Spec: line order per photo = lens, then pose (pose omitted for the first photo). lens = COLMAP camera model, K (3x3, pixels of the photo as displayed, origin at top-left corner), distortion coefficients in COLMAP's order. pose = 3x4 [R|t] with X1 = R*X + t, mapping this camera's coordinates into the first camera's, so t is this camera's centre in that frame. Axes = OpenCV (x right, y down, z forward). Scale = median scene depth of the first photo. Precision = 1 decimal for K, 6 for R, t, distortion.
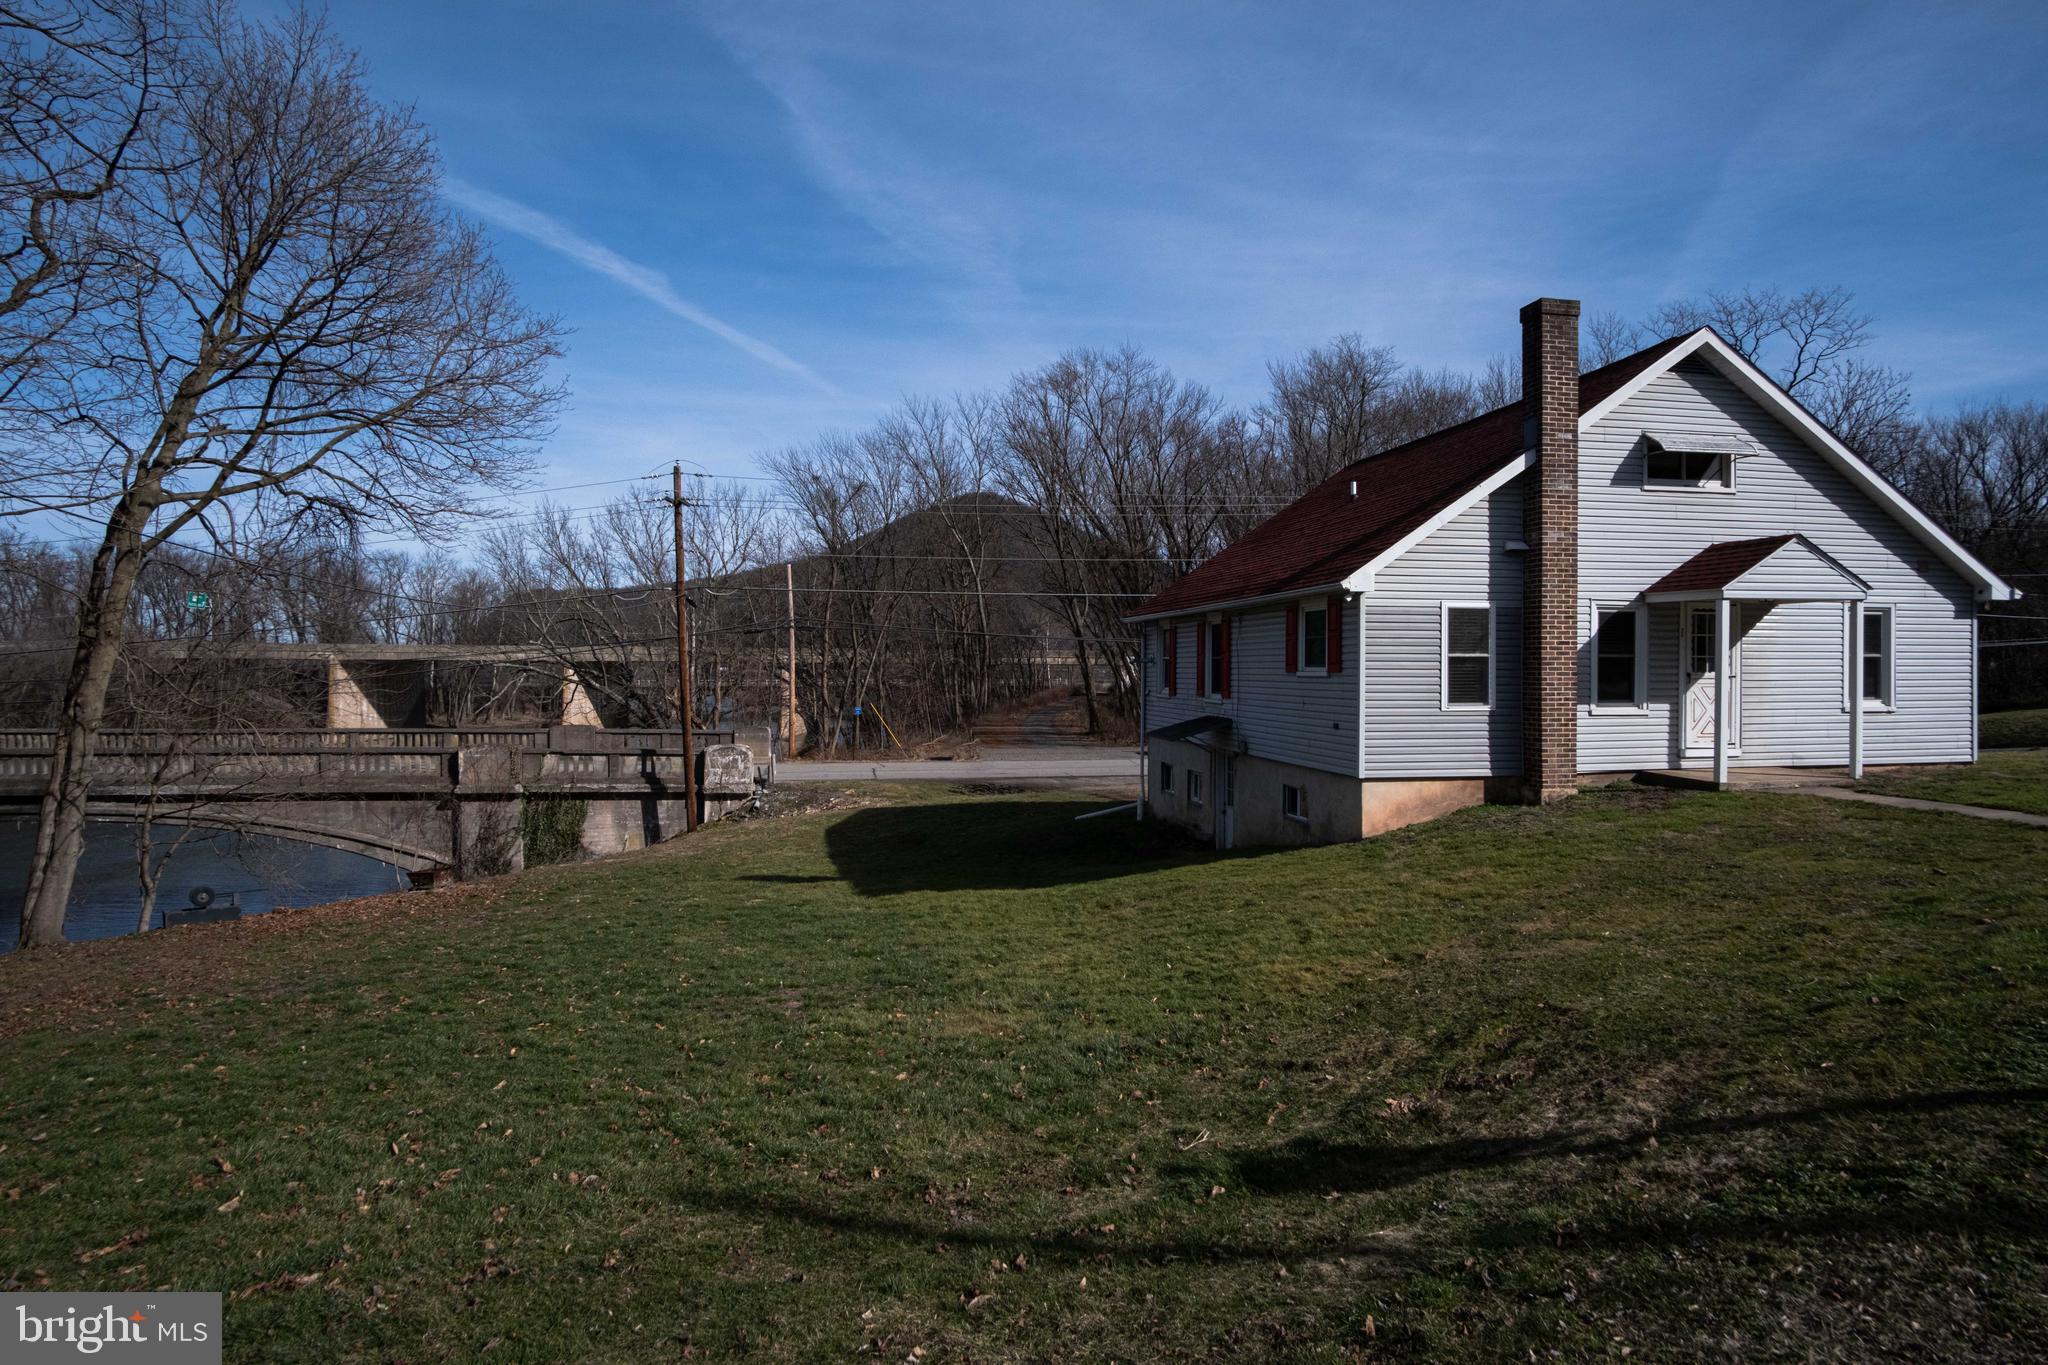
lens RADIAL K [[1082.5, 0, 1023.3], [0, 1082.5, 680.9], [0, 0, 1]] dist [-0.026964, 0.000890]
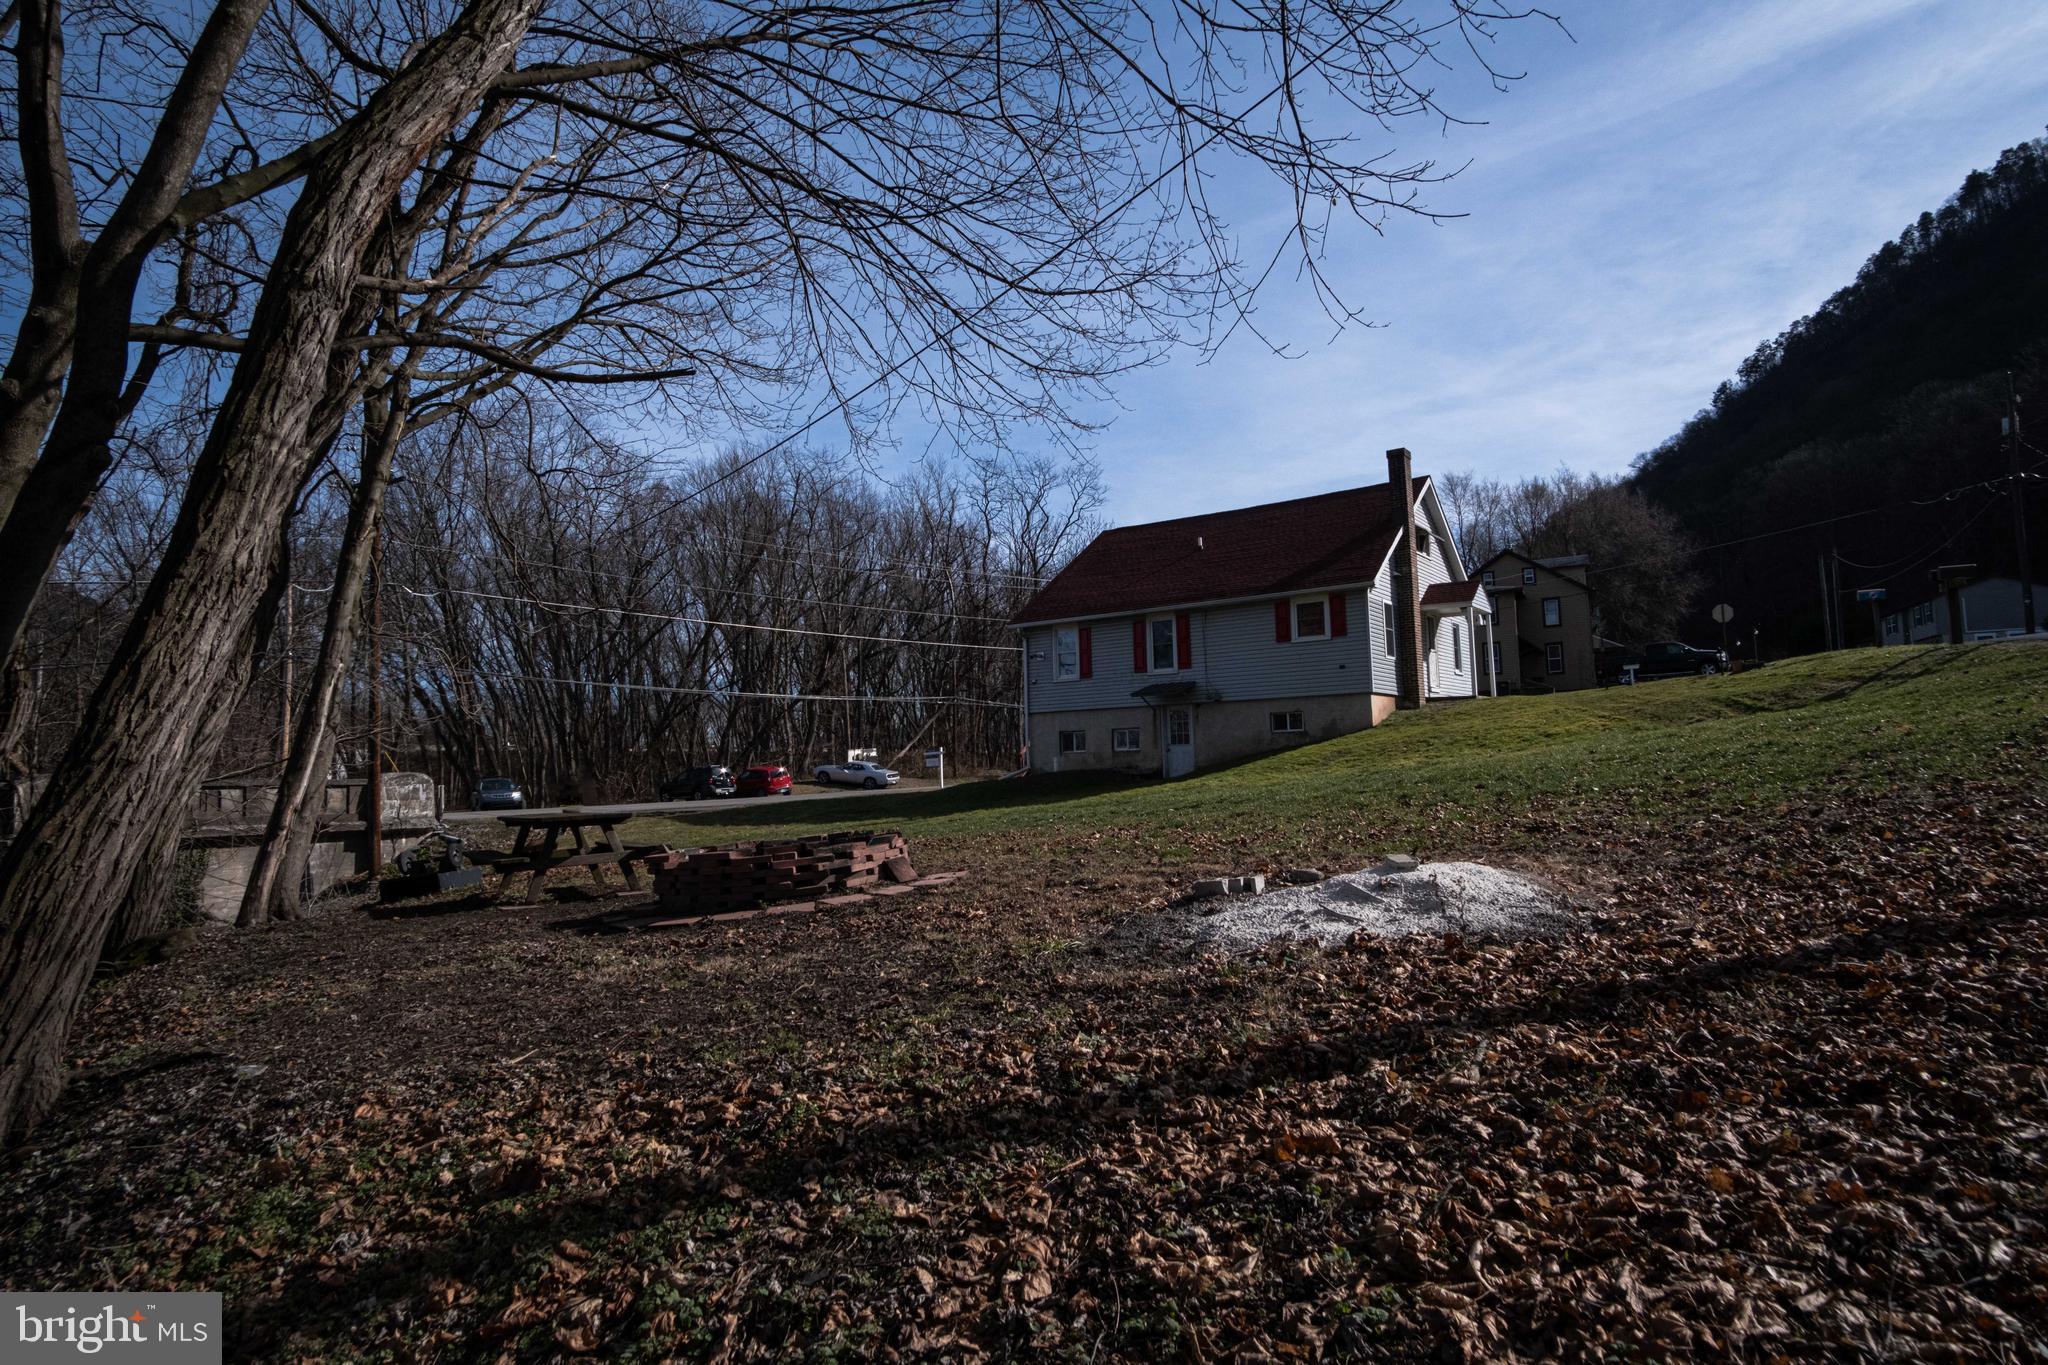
lens RADIAL K [[1082.5, 0, 1024.9], [0, 1082.5, 679.7], [0, 0, 1]] dist [-0.026964, 0.000890]
pose [[0.695311, 0.036162, 0.717798, -1.300068], [0.039184, 0.995341, -0.088100, 0.192436], [-0.717640, 0.089383, 0.690655, 0.150236]]
